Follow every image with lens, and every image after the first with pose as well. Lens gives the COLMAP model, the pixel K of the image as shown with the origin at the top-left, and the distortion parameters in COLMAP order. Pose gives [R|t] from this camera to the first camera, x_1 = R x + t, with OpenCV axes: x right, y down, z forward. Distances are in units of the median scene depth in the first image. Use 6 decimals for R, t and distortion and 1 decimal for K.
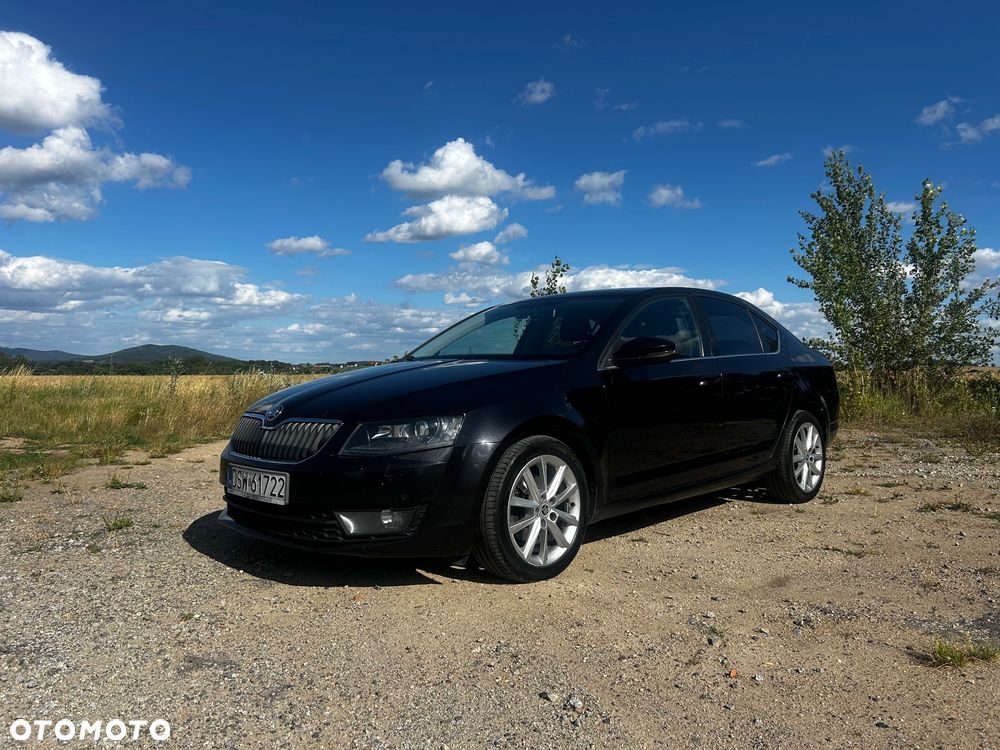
lens RADIAL K [[743.9, 0, 487.6], [0, 743.9, 370.3], [0, 0, 1]] dist [0.003037, -0.048127]
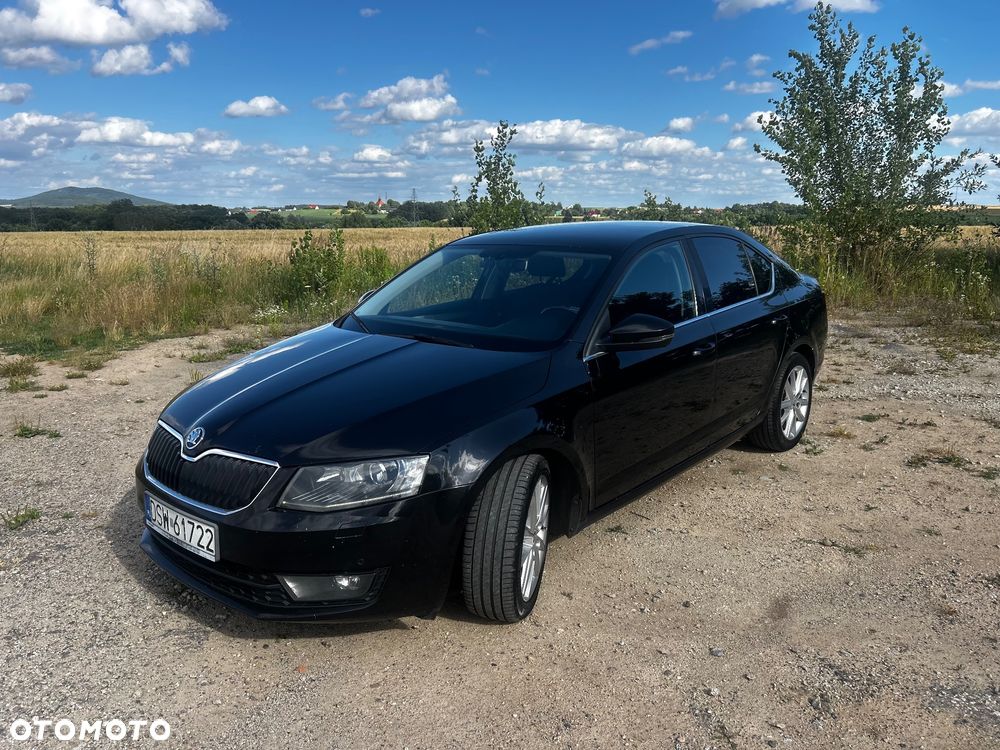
lens RADIAL K [[755.8, 0, 490.0], [0, 755.8, 376.0], [0, 0, 1]] dist [-0.011347, -0.001855]
pose [[0.997363, -0.017998, 0.070305, -0.013245], [0.002739, 0.977404, 0.211362, -0.116845], [-0.072520, -0.210612, 0.974876, 0.117298]]
